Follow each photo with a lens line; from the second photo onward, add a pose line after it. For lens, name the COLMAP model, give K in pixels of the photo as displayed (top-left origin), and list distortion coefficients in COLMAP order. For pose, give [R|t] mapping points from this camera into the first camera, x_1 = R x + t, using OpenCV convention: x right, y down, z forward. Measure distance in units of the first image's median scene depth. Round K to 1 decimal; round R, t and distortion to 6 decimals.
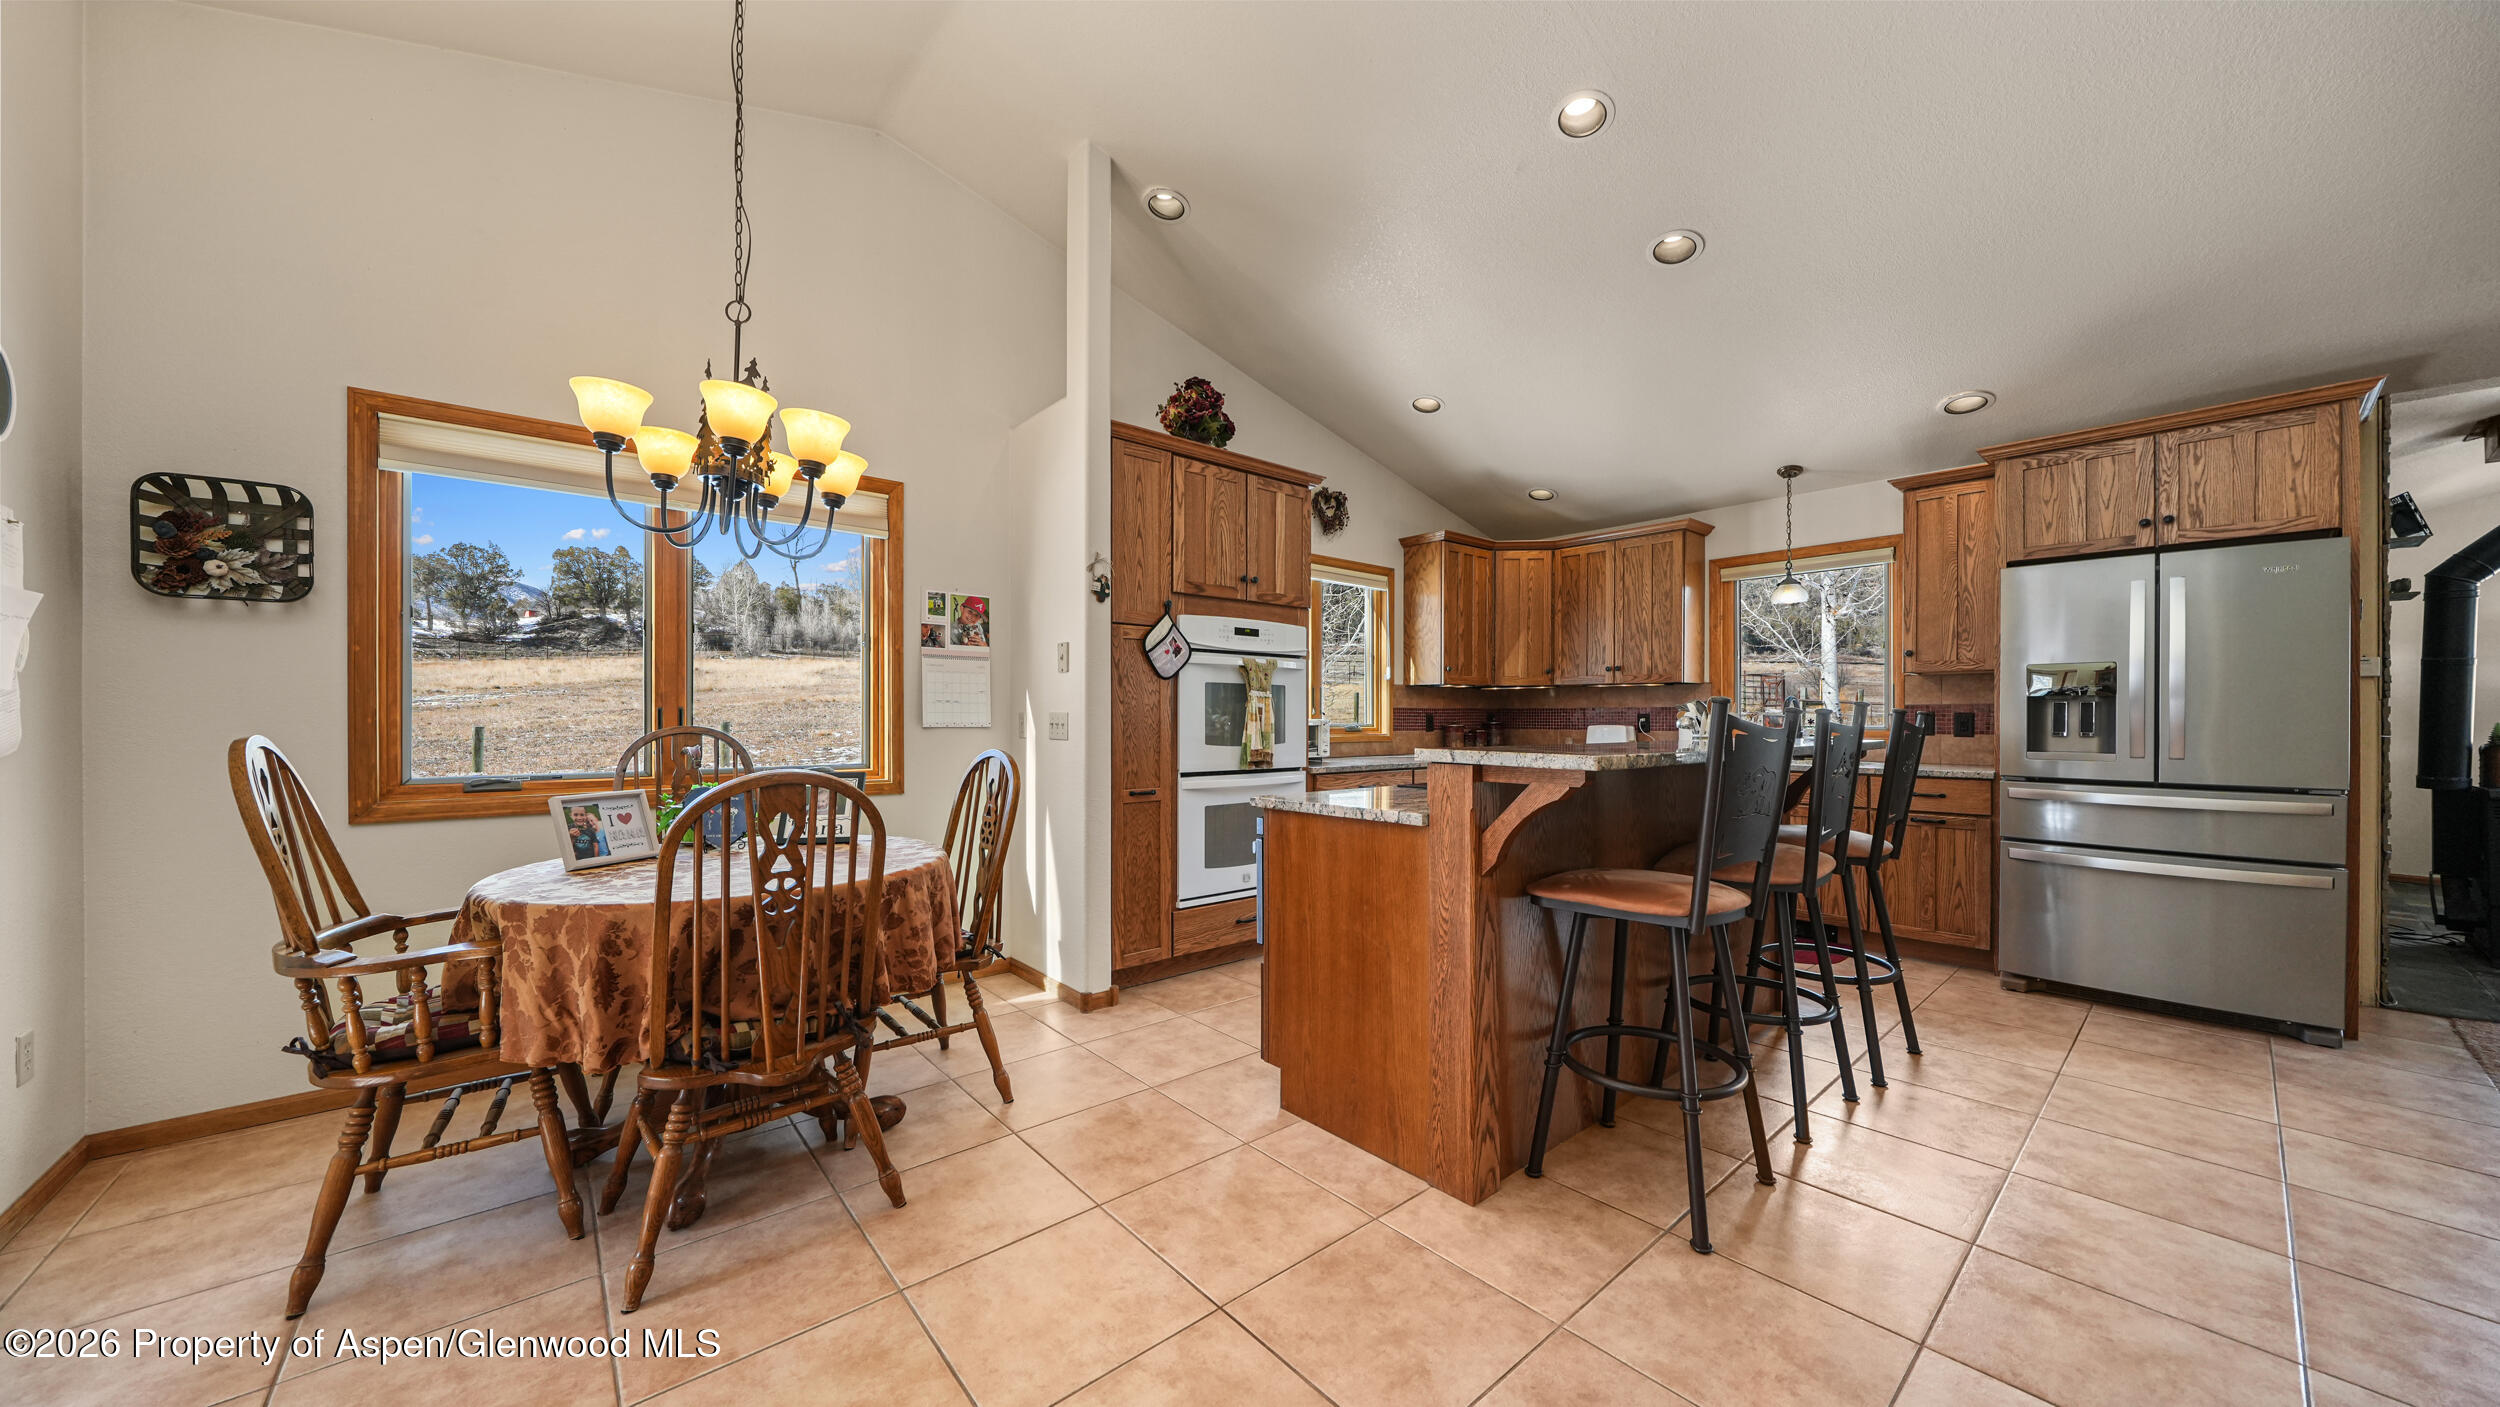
lens RADIAL K [[851.1, 0, 1245.5], [0, 851.1, 712.9], [0, 0, 1]] dist [-0.001162, 0.000010]
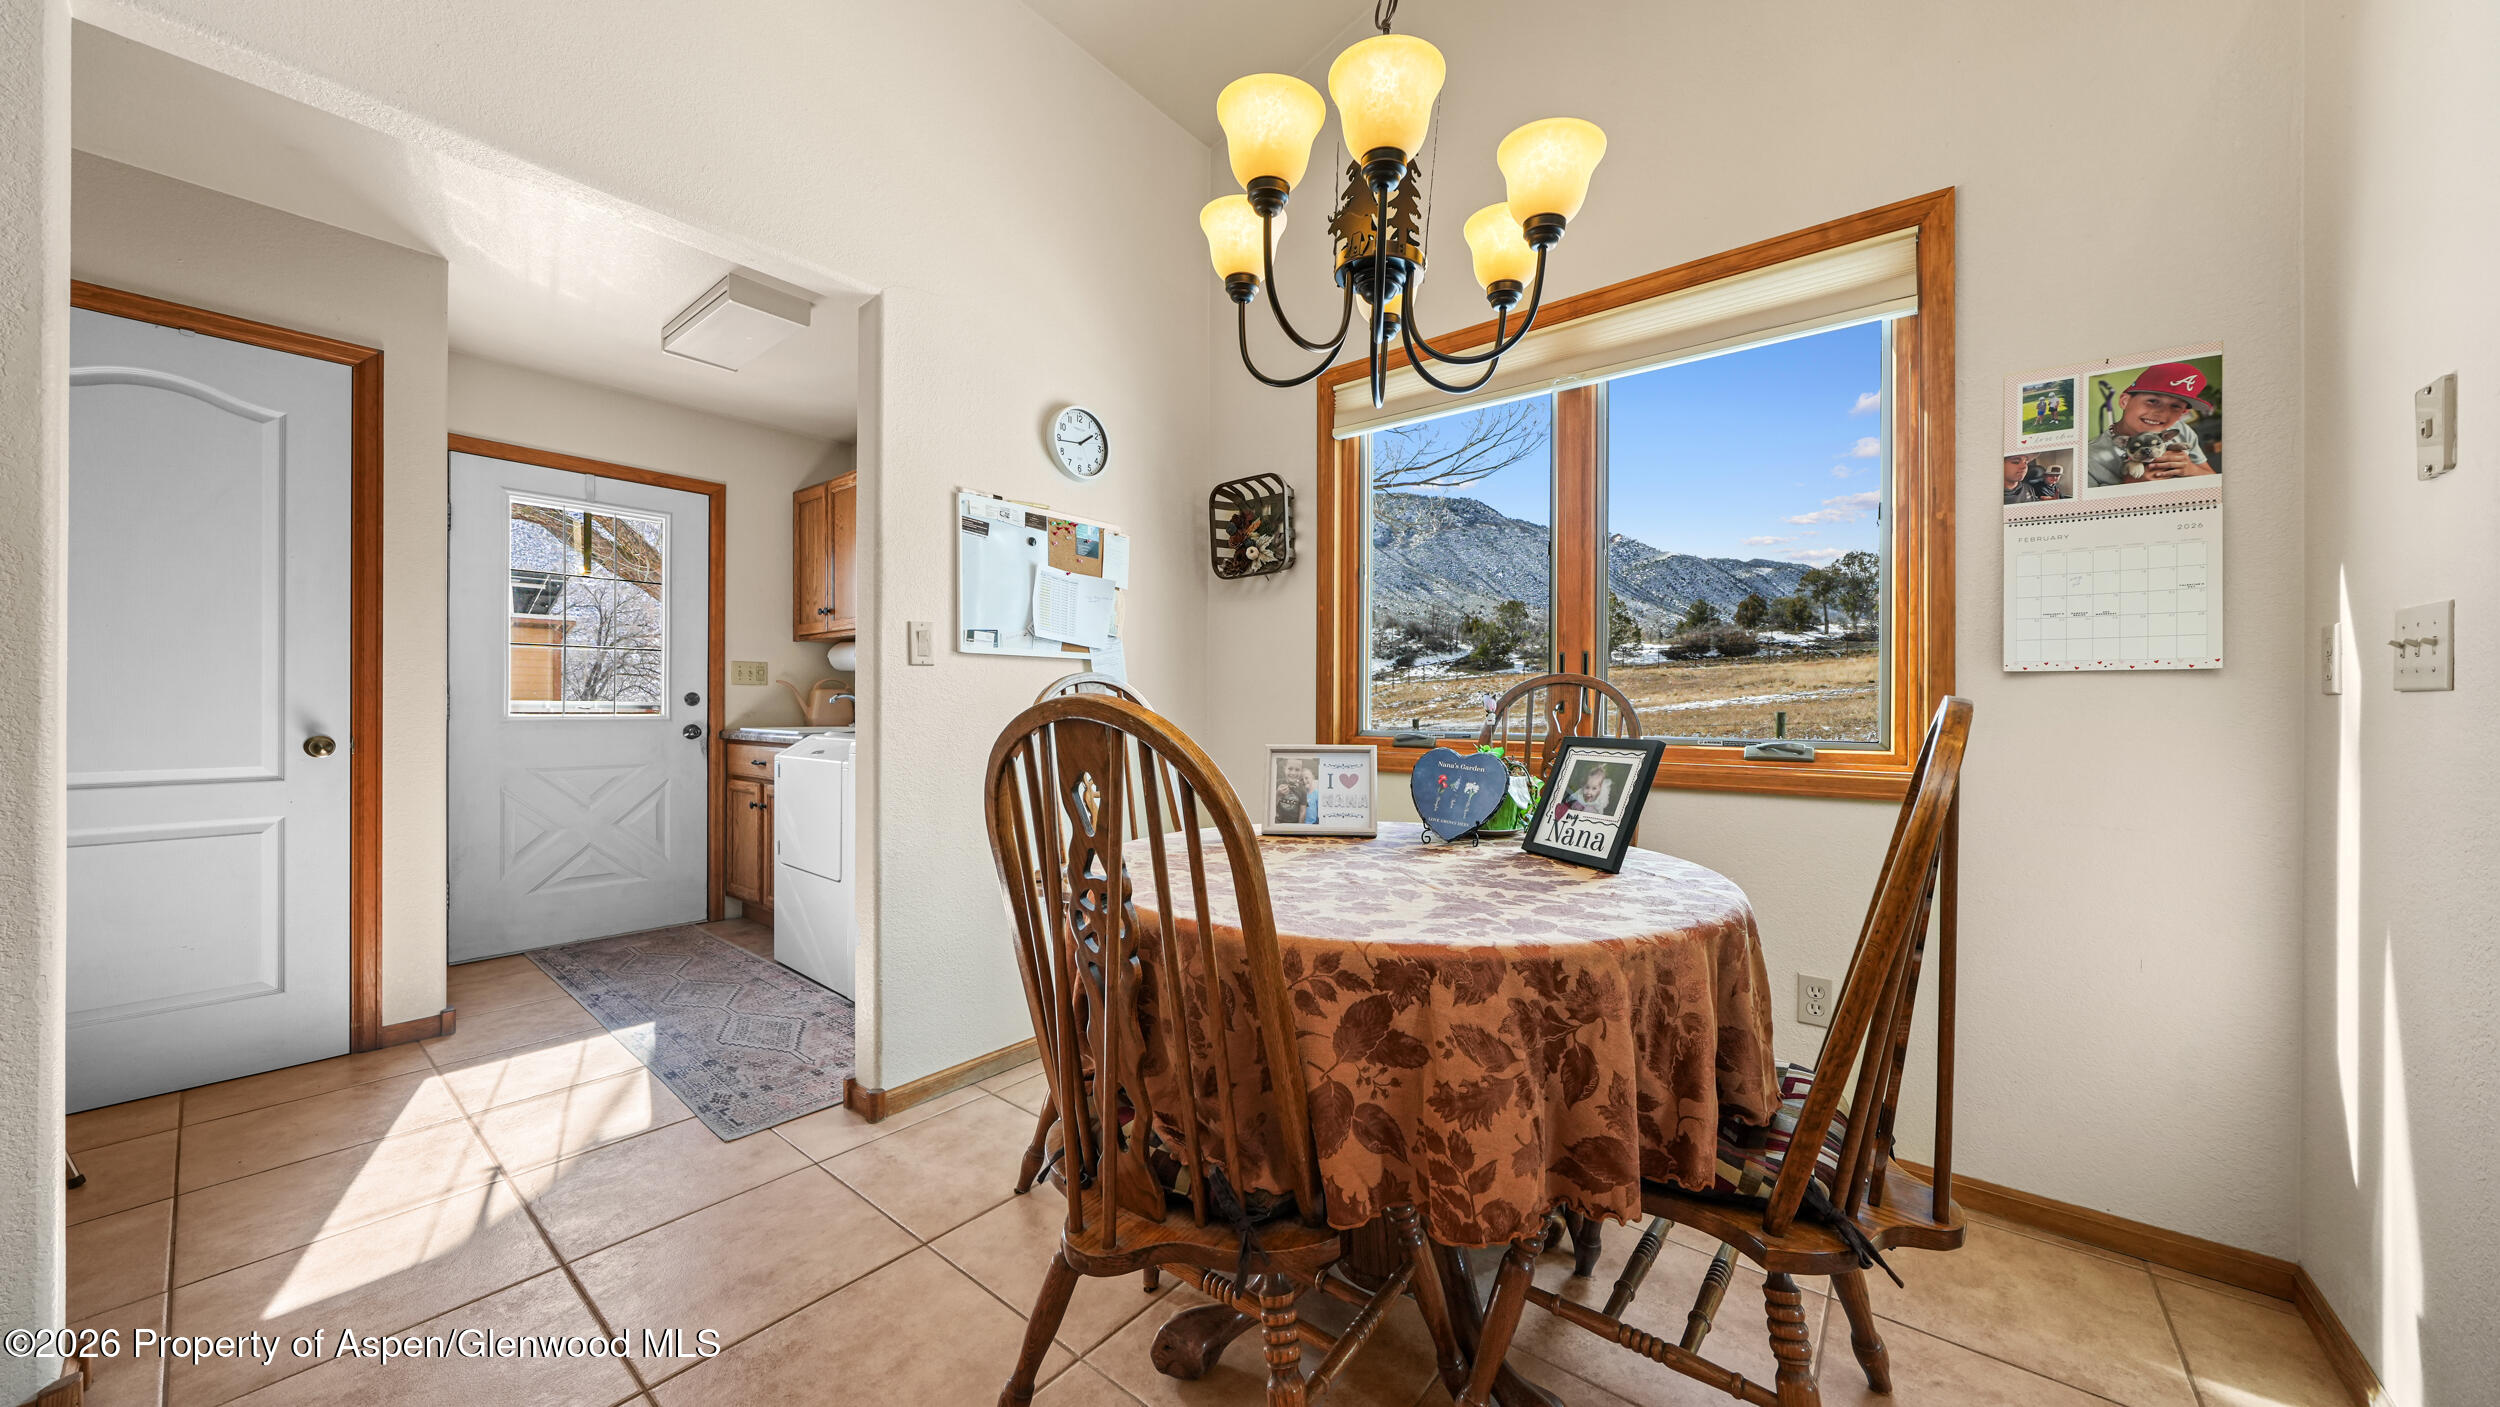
lens RADIAL K [[856.3, 0, 1248.9], [0, 856.3, 707.2], [0, 0, 1]] dist [-0.002197, -0.000057]
pose [[0.197626, -0.002280, -0.980275, 0.009462], [0.000904, 0.999997, -0.002143, 0.035957], [0.980277, -0.000462, 0.197627, 0.461555]]
